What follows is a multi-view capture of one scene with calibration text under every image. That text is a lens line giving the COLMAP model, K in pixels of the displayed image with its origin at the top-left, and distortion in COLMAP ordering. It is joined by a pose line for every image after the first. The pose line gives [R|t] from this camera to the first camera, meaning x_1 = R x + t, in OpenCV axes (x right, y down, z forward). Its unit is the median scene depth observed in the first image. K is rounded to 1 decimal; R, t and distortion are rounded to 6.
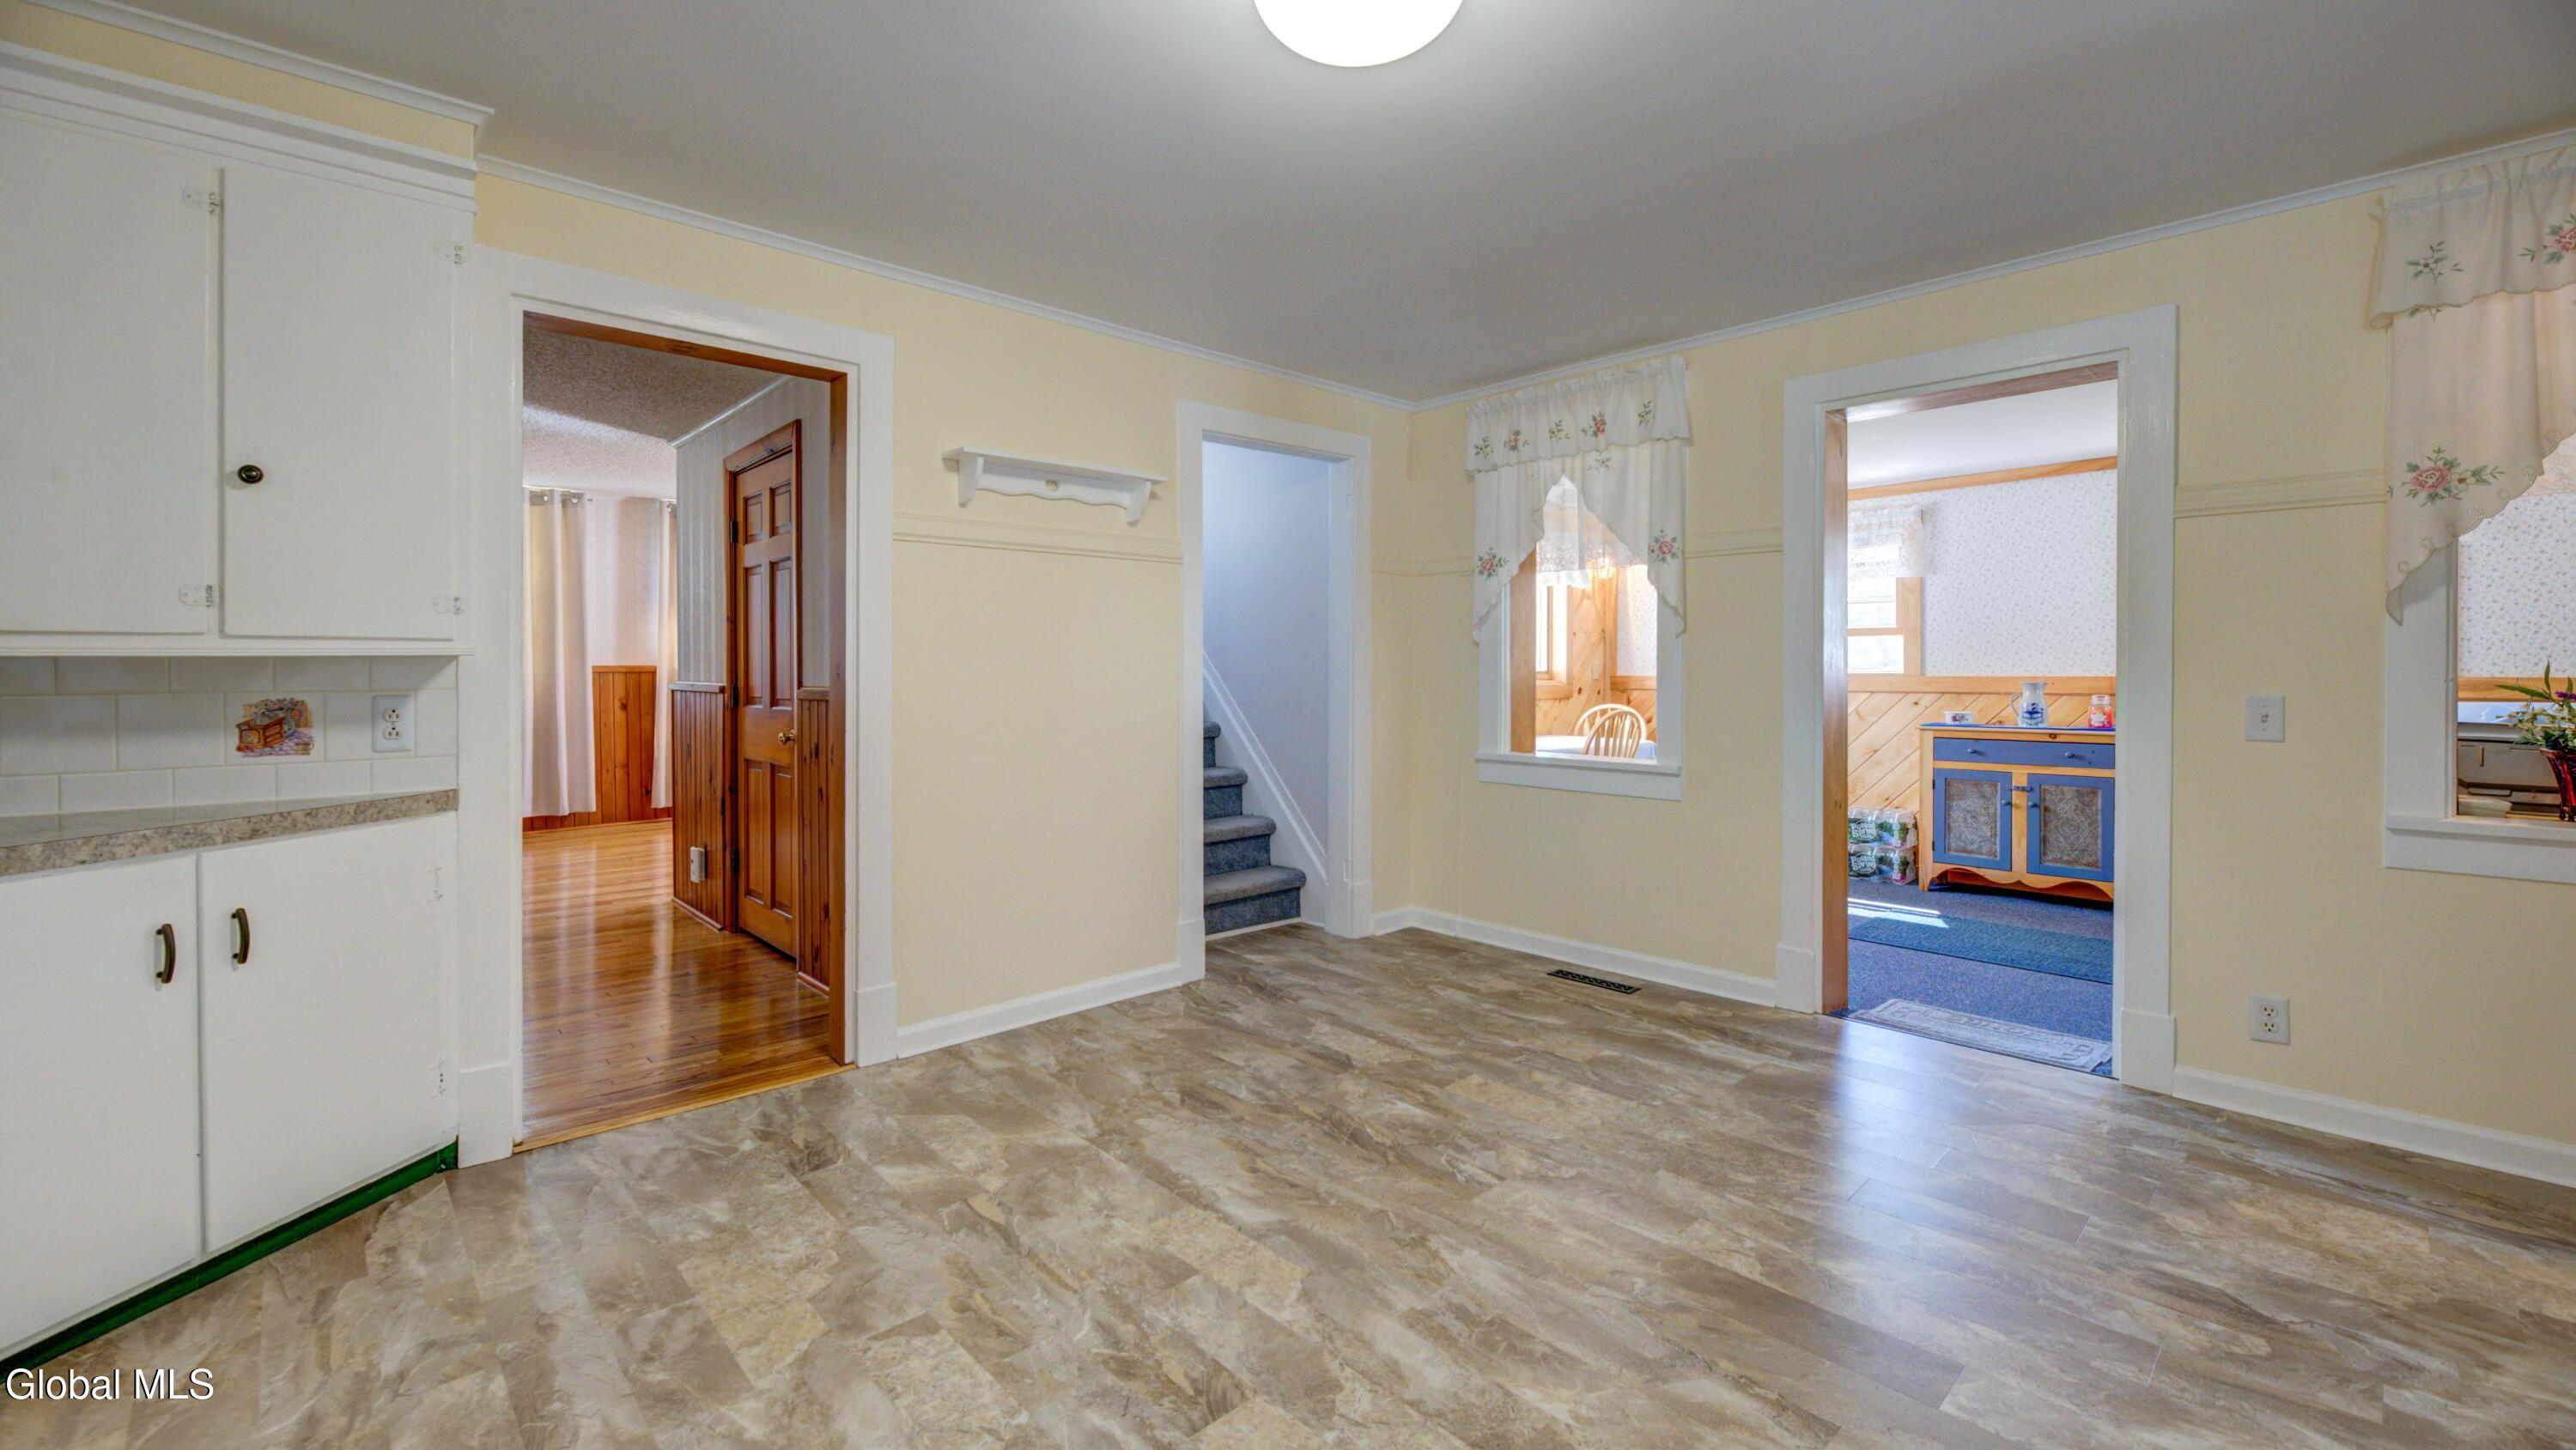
lens RADIAL K [[1051.7, 0, 1282.6], [0, 1051.7, 701.0], [0, 0, 1]] dist [-0.000819, -0.000579]
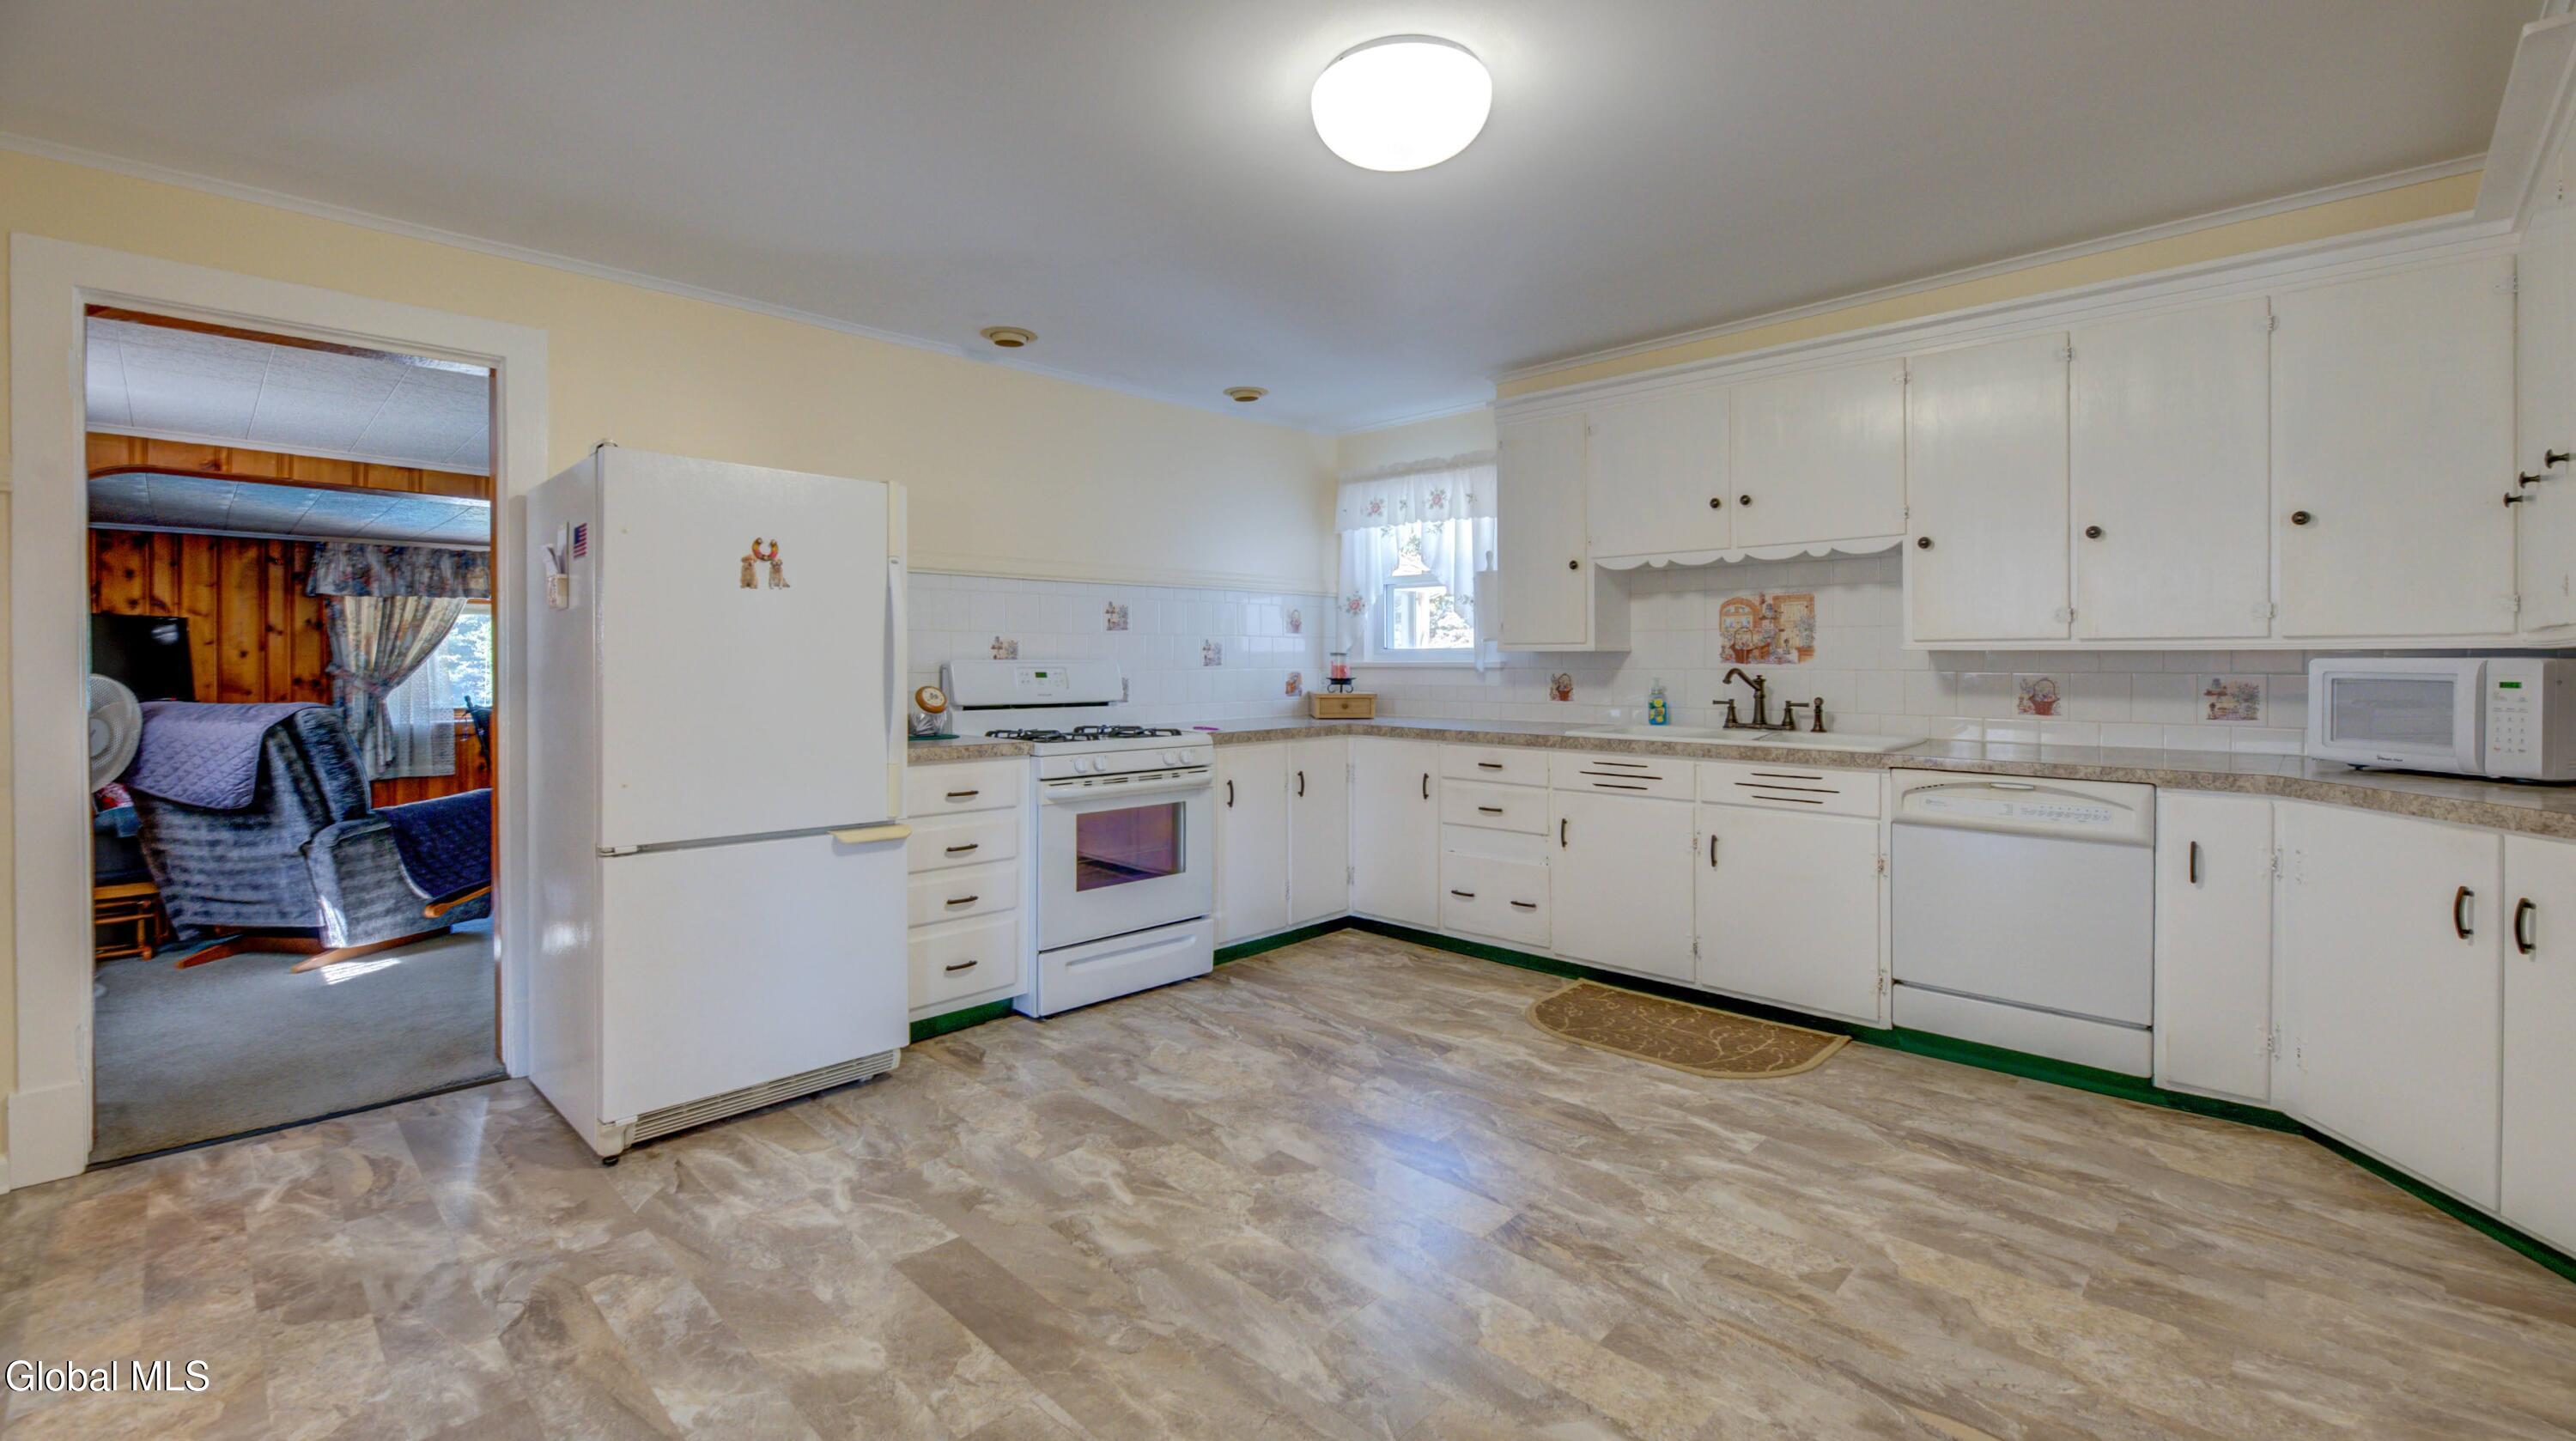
lens RADIAL K [[1089.6, 0, 1282.7], [0, 1089.6, 670.6], [0, 0, 1]] dist [-0.001427, -0.000480]
pose [[-0.998925, 0.006126, -0.045948, 0.208328], [0.004439, 0.999315, 0.036731, -0.055441], [0.046141, 0.036488, -0.998268, 1.727780]]
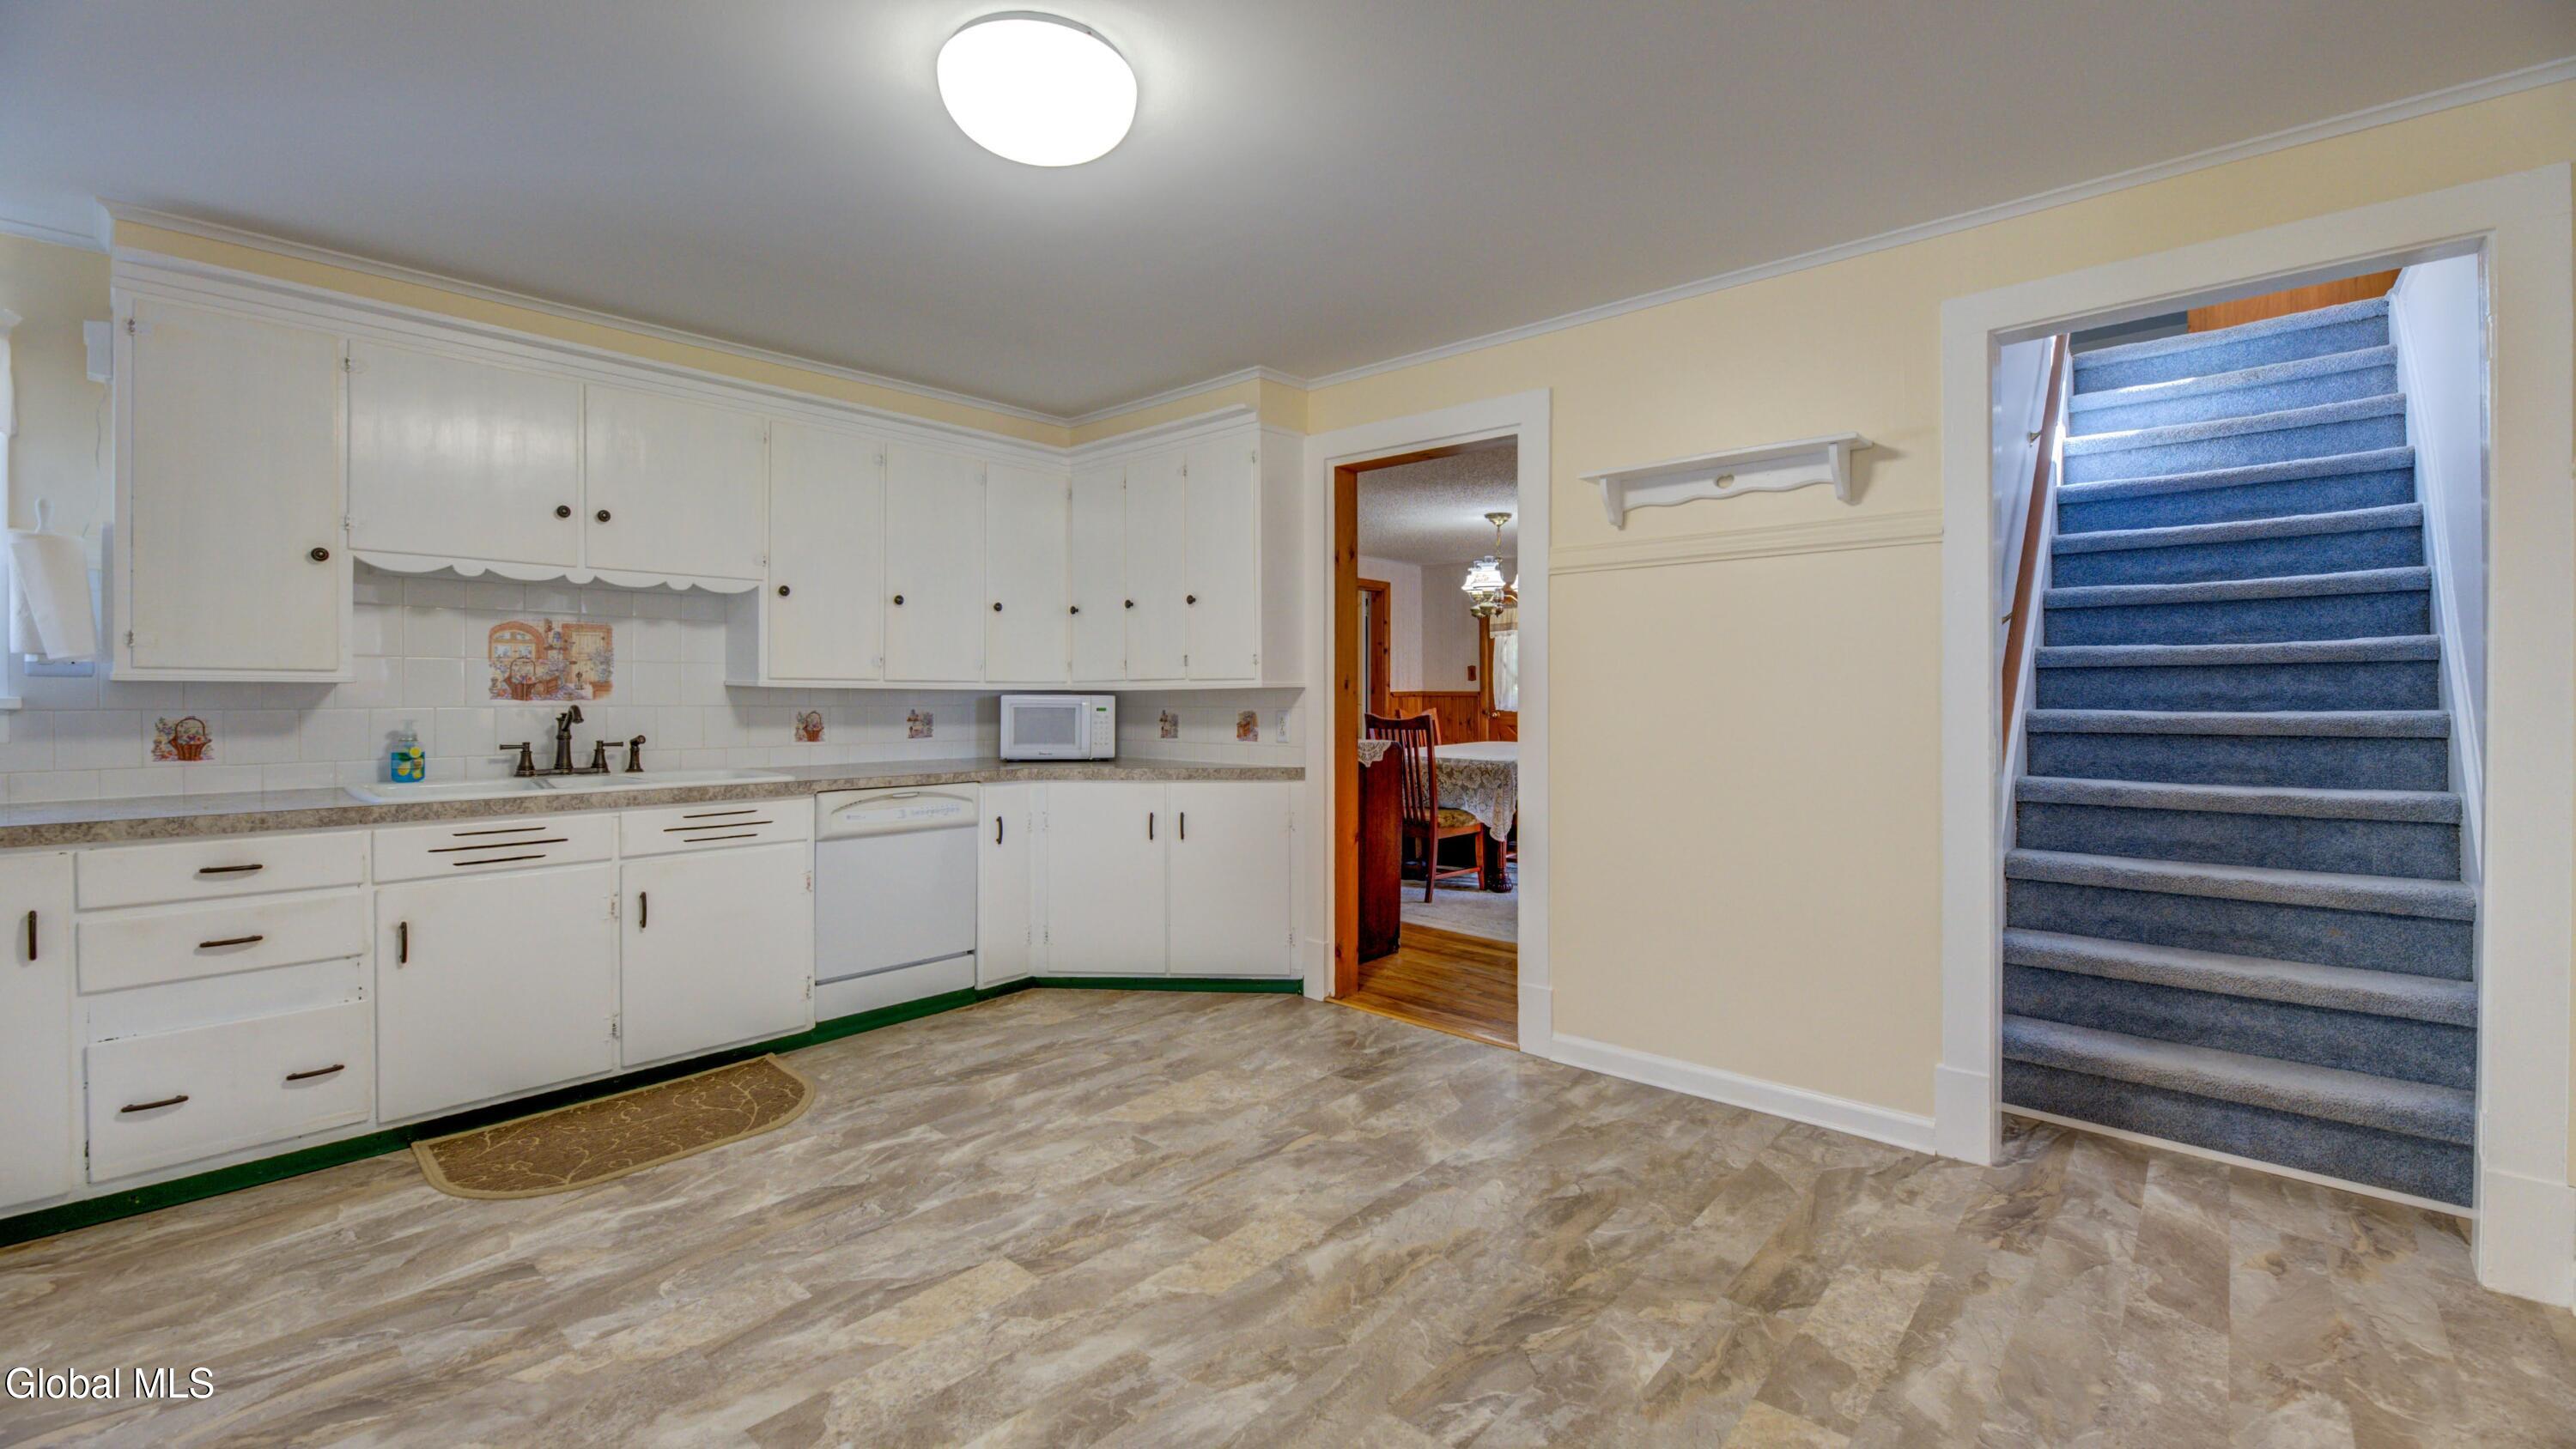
lens RADIAL K [[1051.7, 0, 1282.6], [0, 1051.7, 700.5], [0, 0, 1]] dist [-0.000819, -0.000579]
pose [[0.090552, 0.006611, -0.995870, 0.941273], [-0.026161, 0.999649, 0.004258, -0.030591], [0.995548, 0.025667, 0.090694, 0.875978]]
